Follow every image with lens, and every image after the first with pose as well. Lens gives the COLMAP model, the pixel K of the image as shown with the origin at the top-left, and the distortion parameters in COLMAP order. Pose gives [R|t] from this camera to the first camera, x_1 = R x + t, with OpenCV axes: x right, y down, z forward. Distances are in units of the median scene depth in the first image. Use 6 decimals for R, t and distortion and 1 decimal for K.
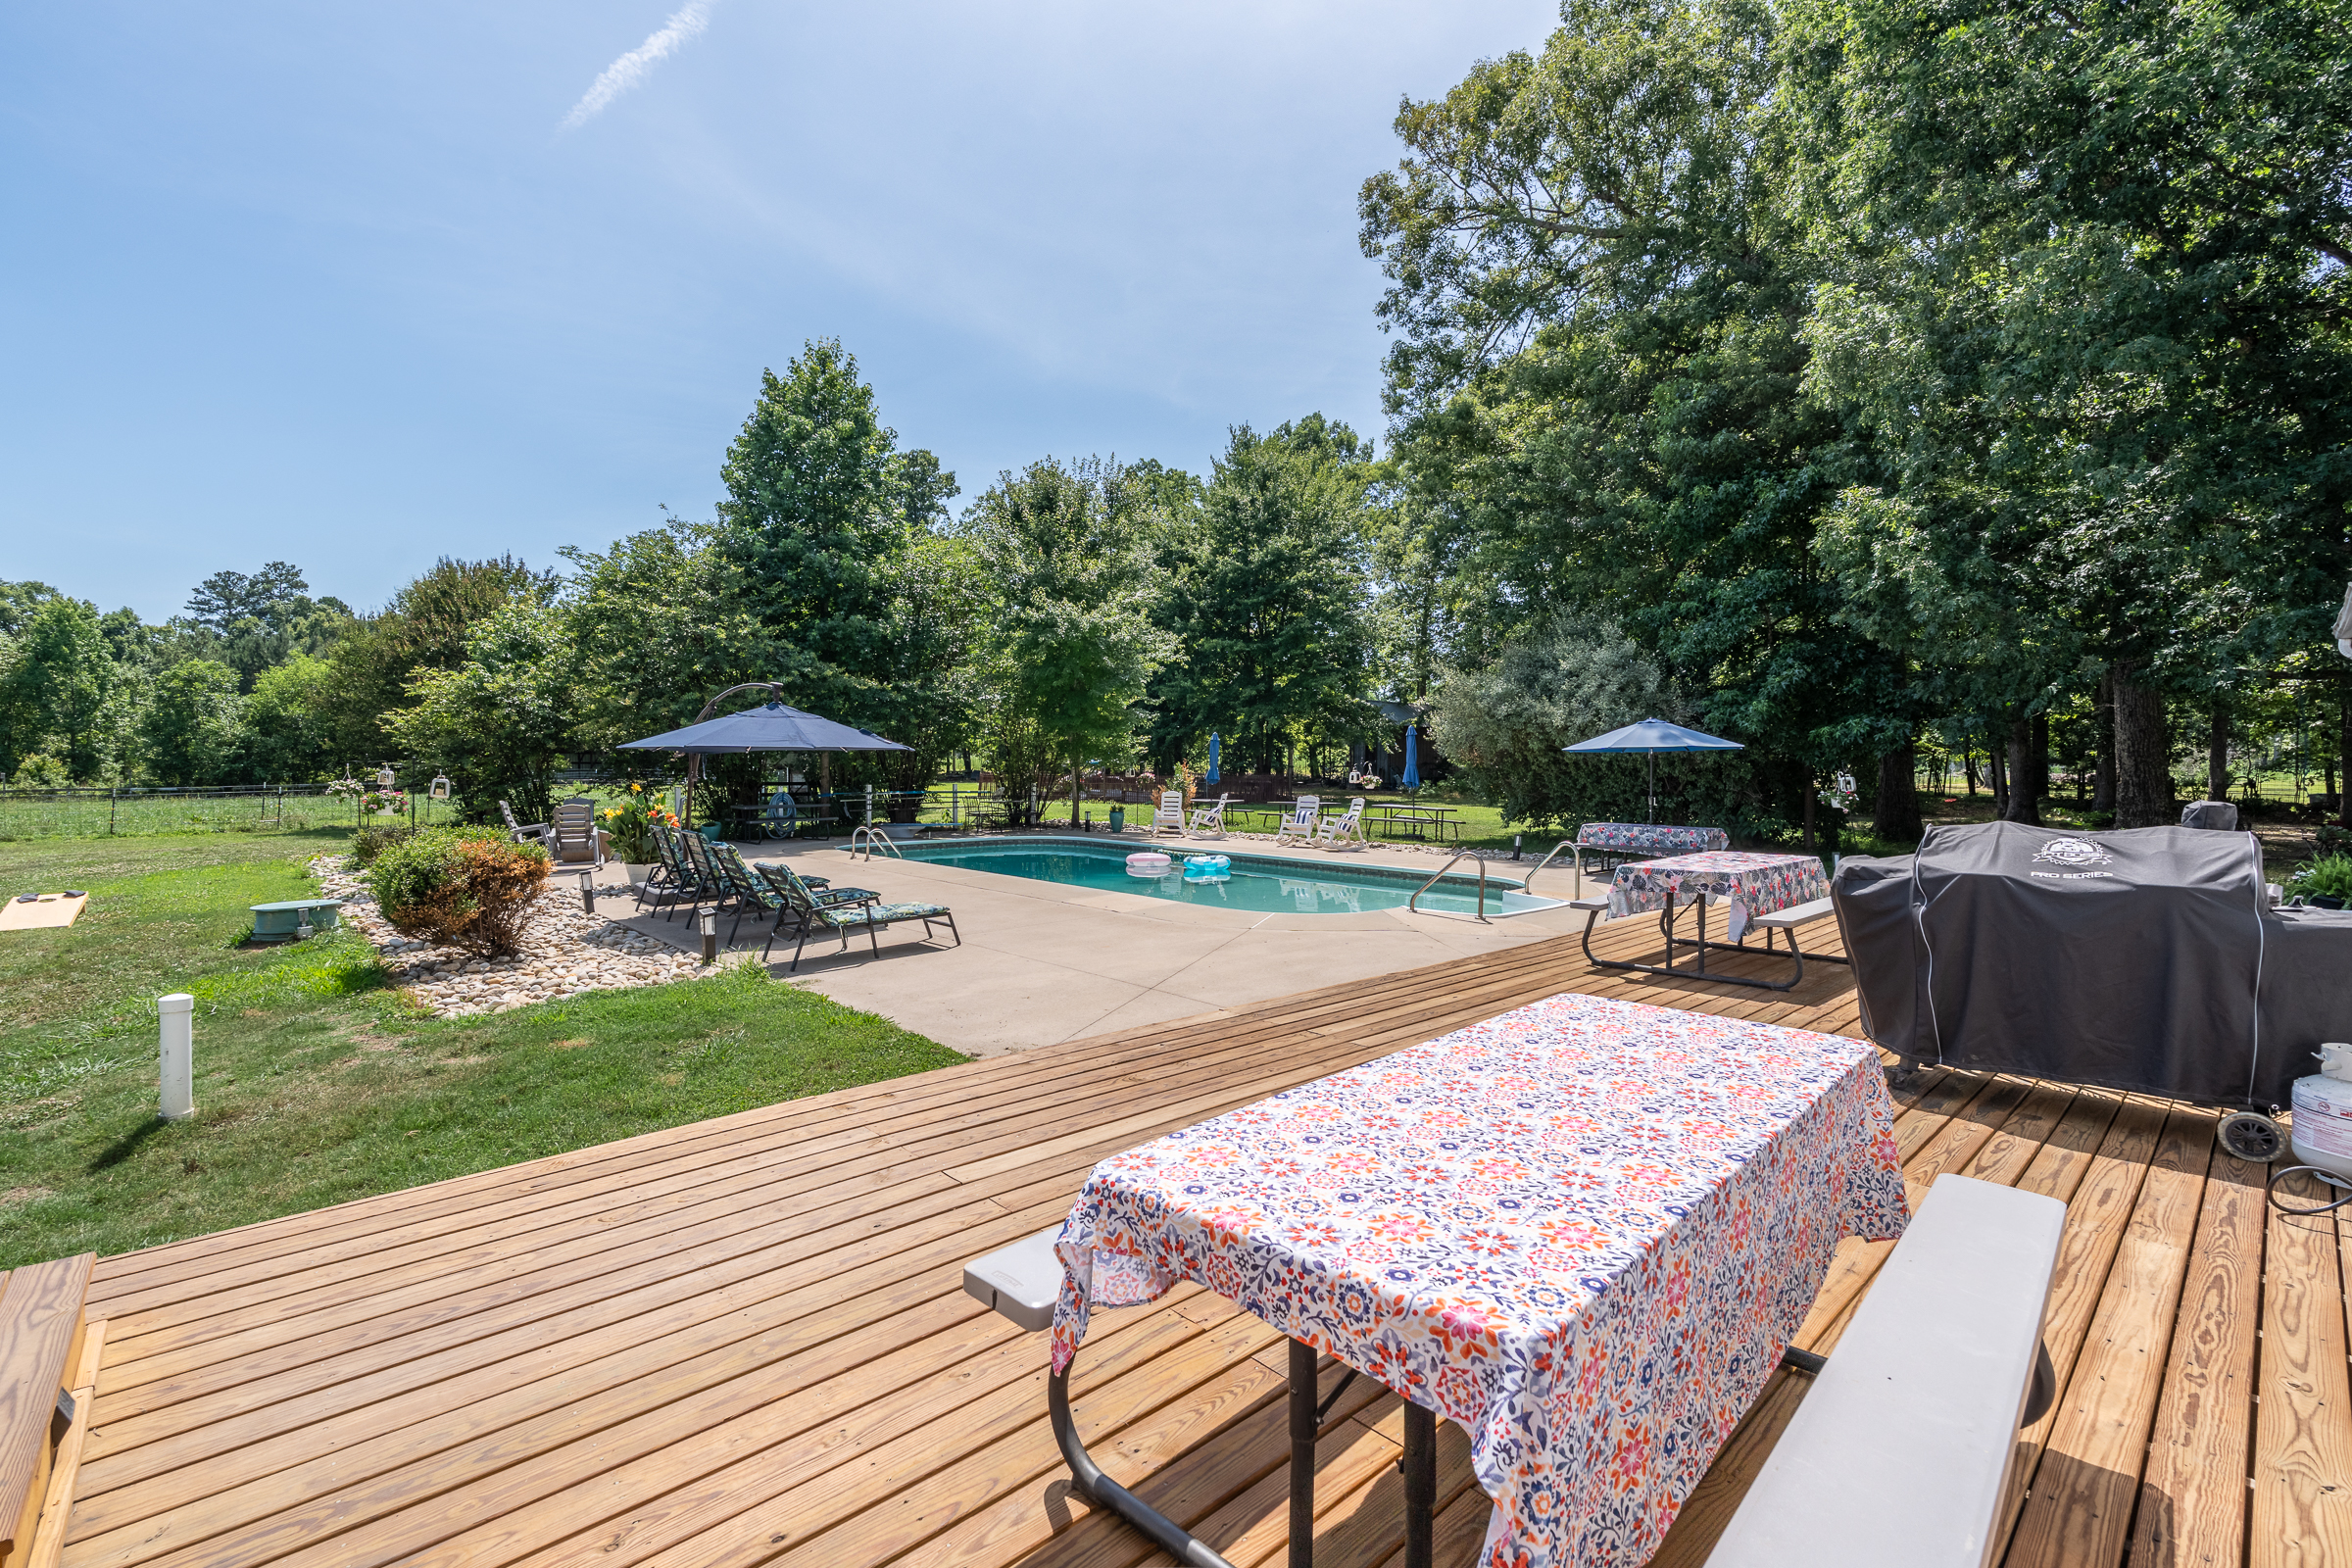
lens RADIAL K [[1040.3, 0, 1152.0], [0, 1040.3, 774.0], [0, 0, 1]] dist [0.000250, 0.000066]
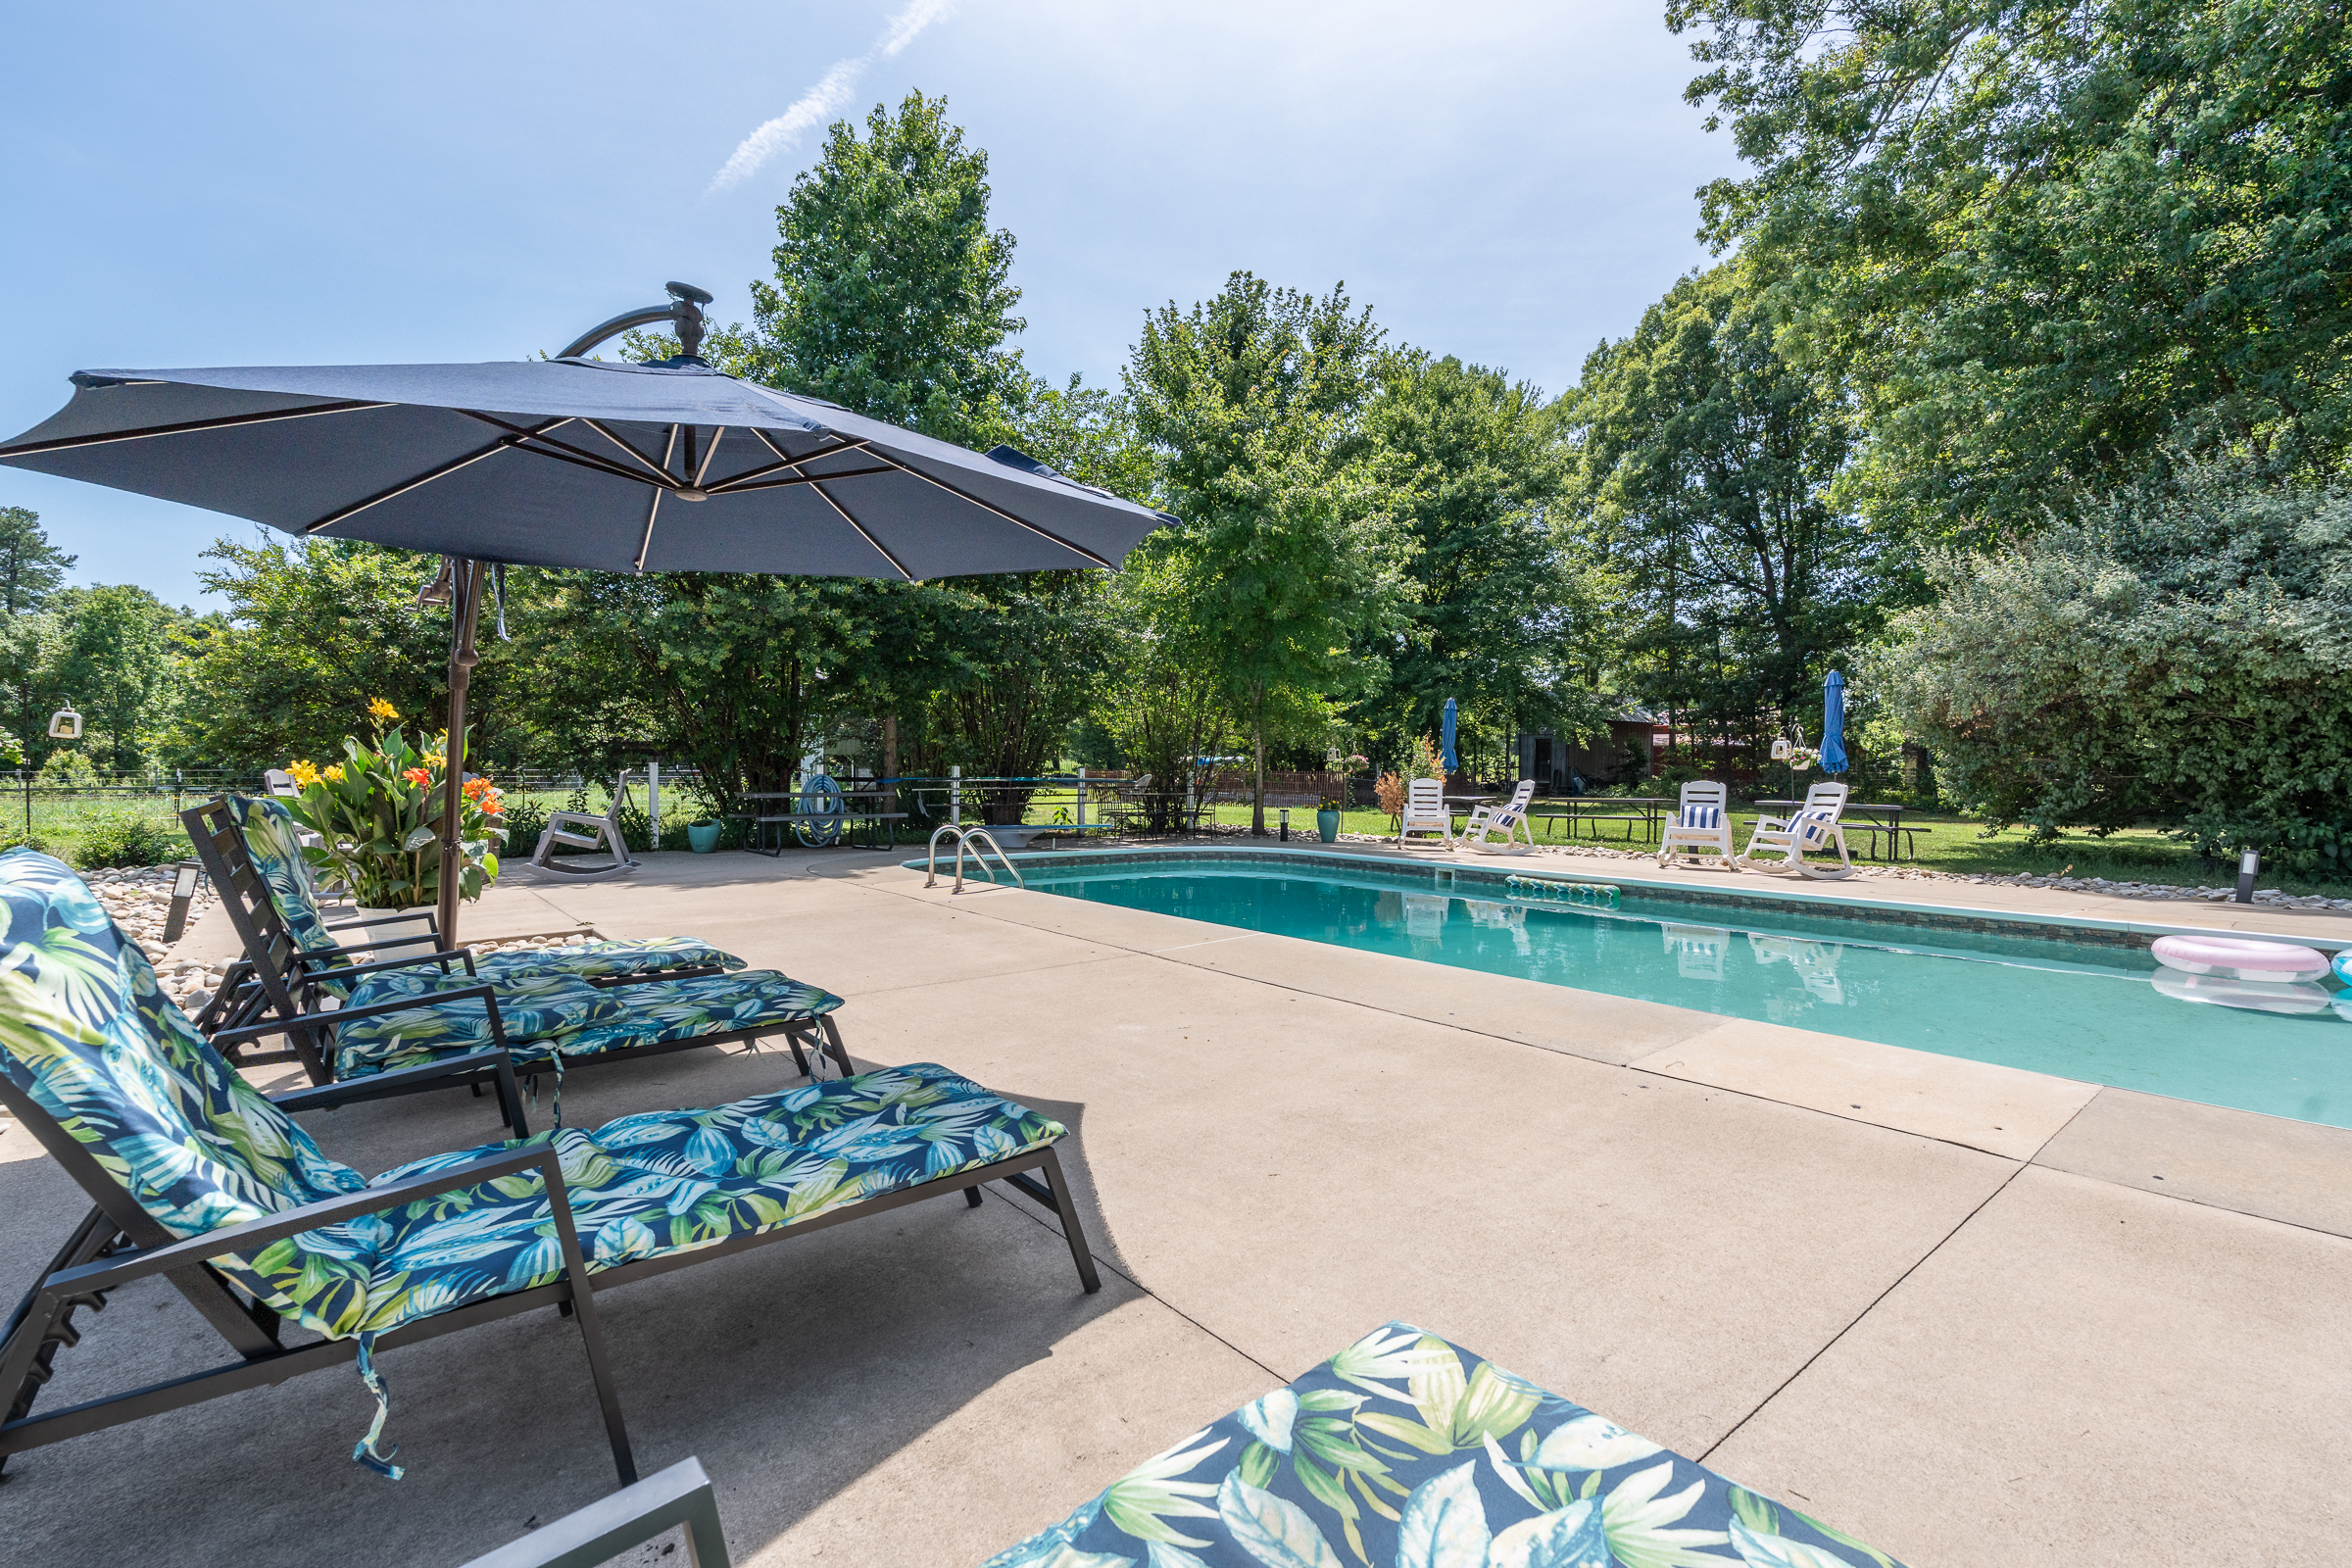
lens RADIAL K [[1035.1, 0, 1172.3], [0, 1035.1, 779.6], [0, 0, 1]] dist [-0.005544, -0.000163]
pose [[0.998598, 0.006289, -0.052567, -0.038763], [-0.006770, 0.999937, -0.008970, 0.008947], [0.052508, 0.009314, 0.998577, 0.135474]]
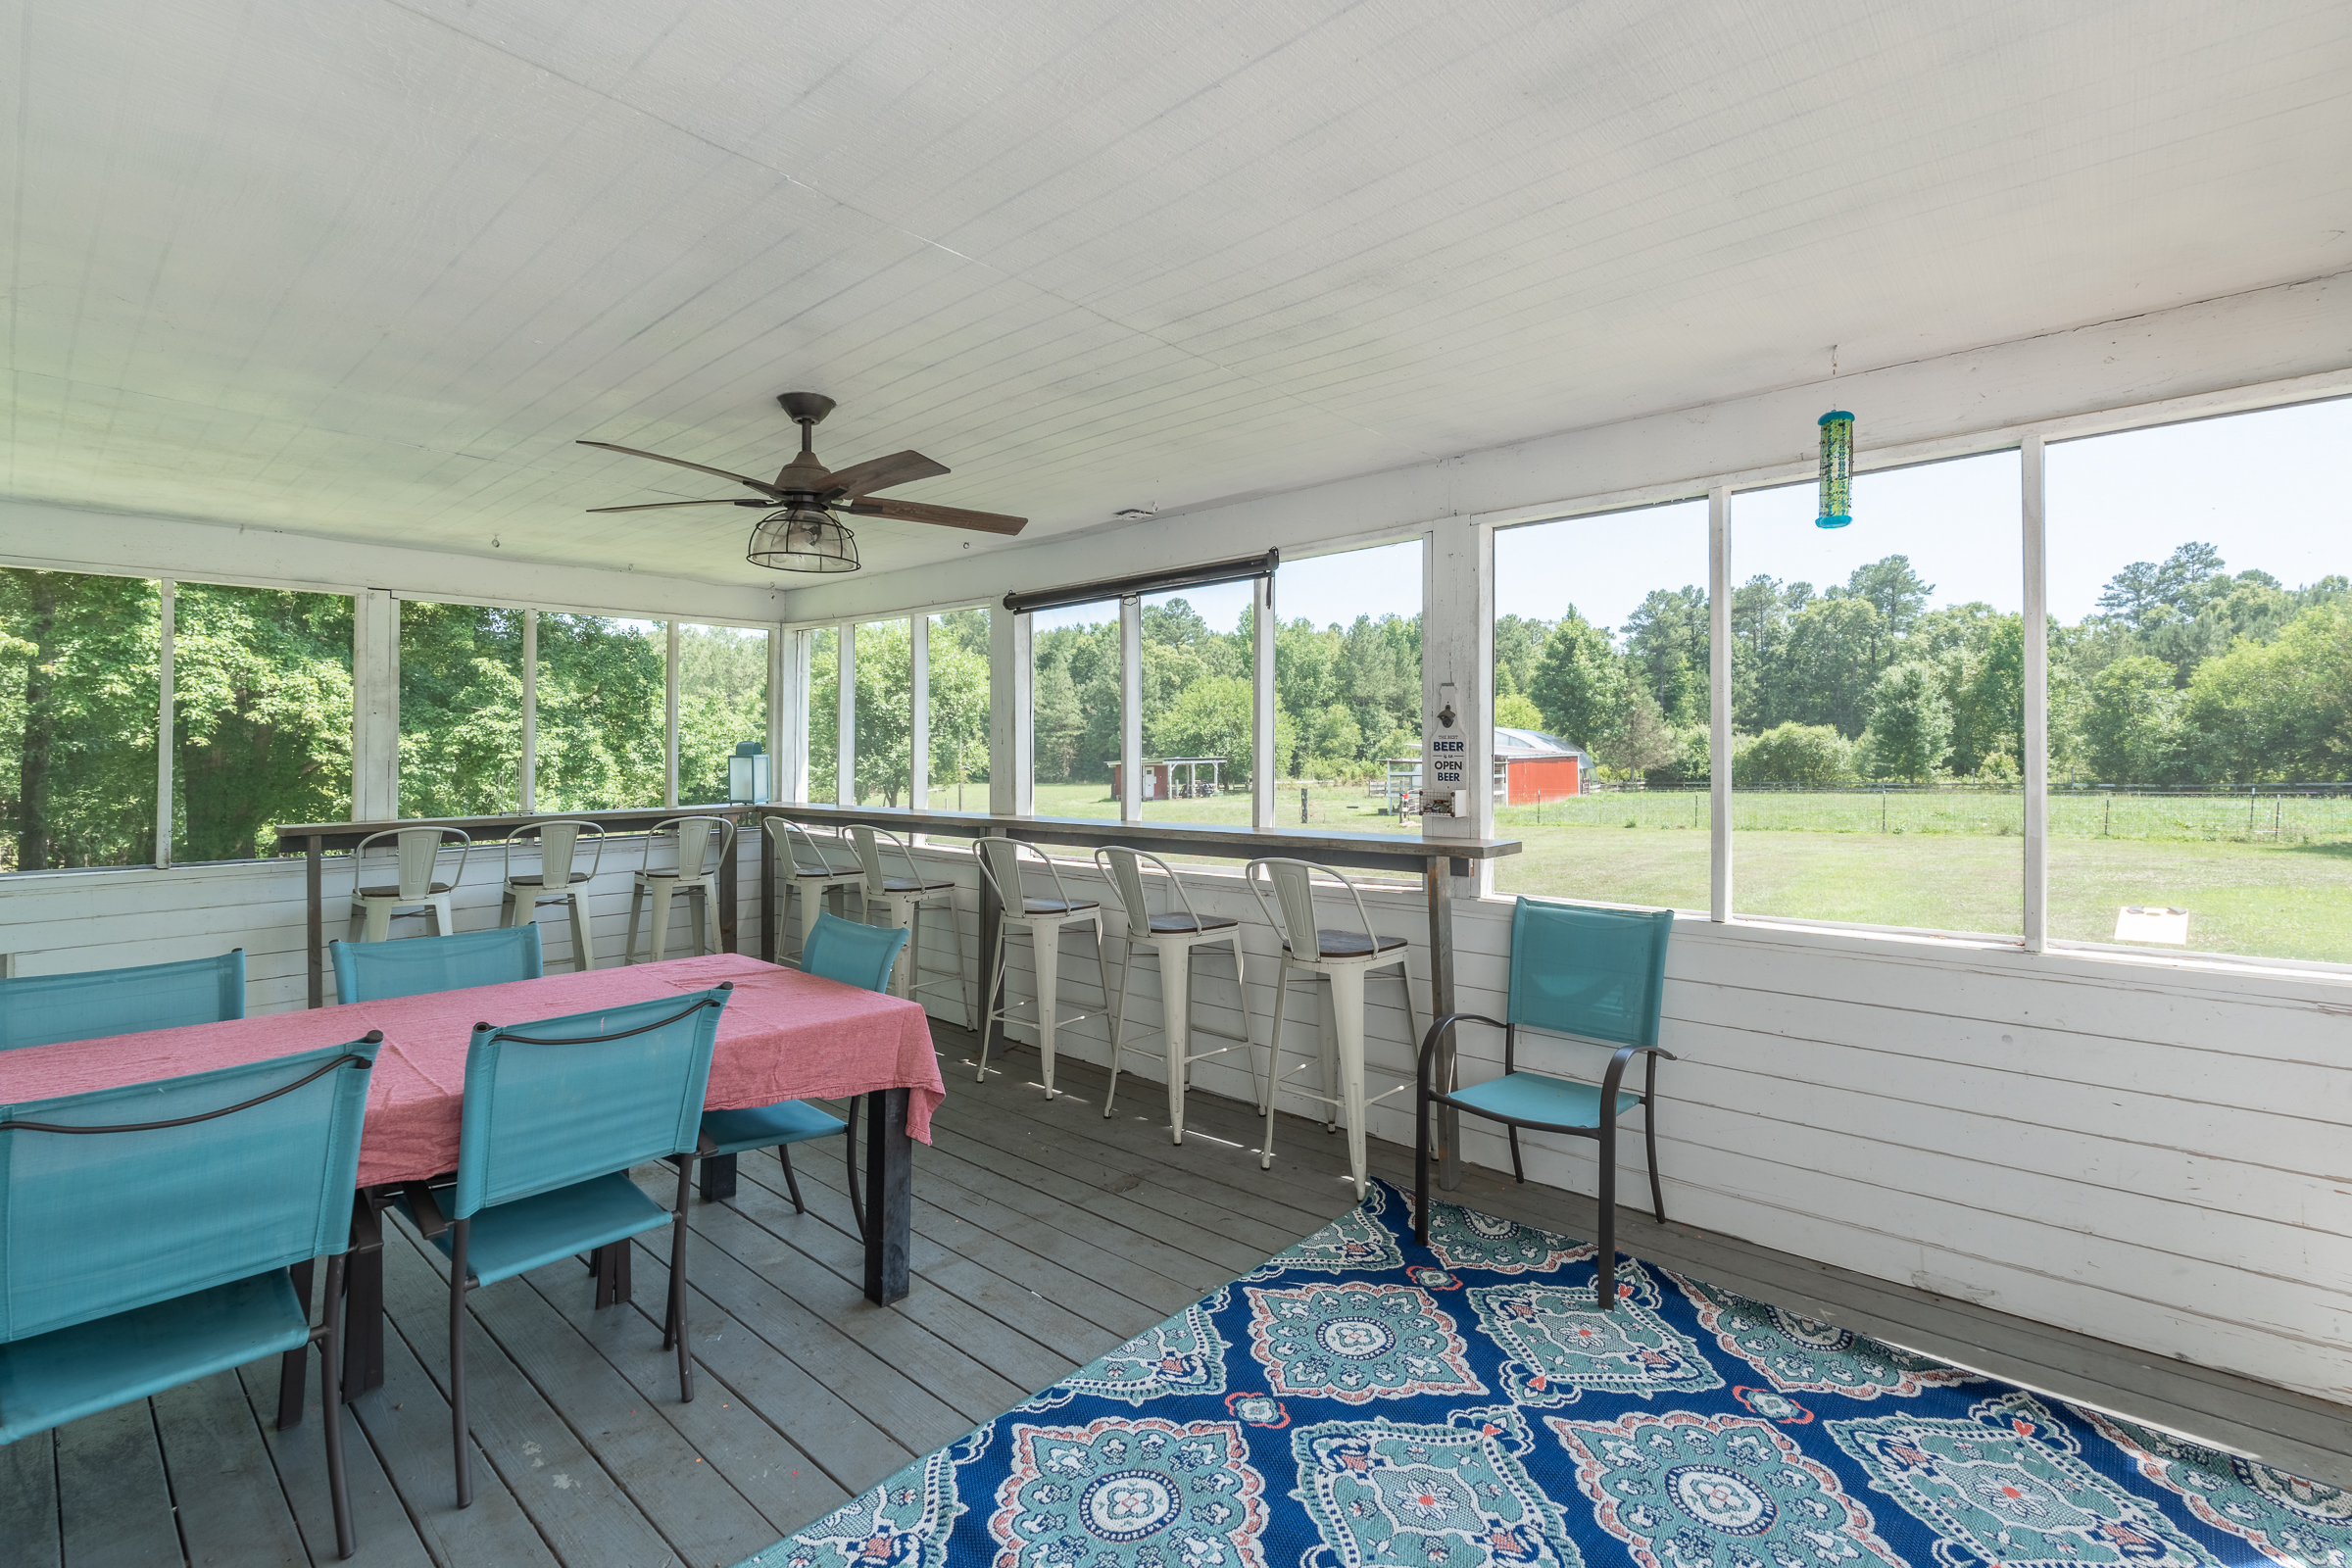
lens RADIAL K [[1046.7, 0, 1185.6], [0, 1046.7, 749.1], [0, 0, 1]] dist [-0.010157, -0.000833]
pose [[0.108241, -0.008904, -0.994085, -0.022512], [-0.006470, 0.999932, -0.009660, -0.005549], [0.994104, 0.007477, 0.108176, -0.017173]]
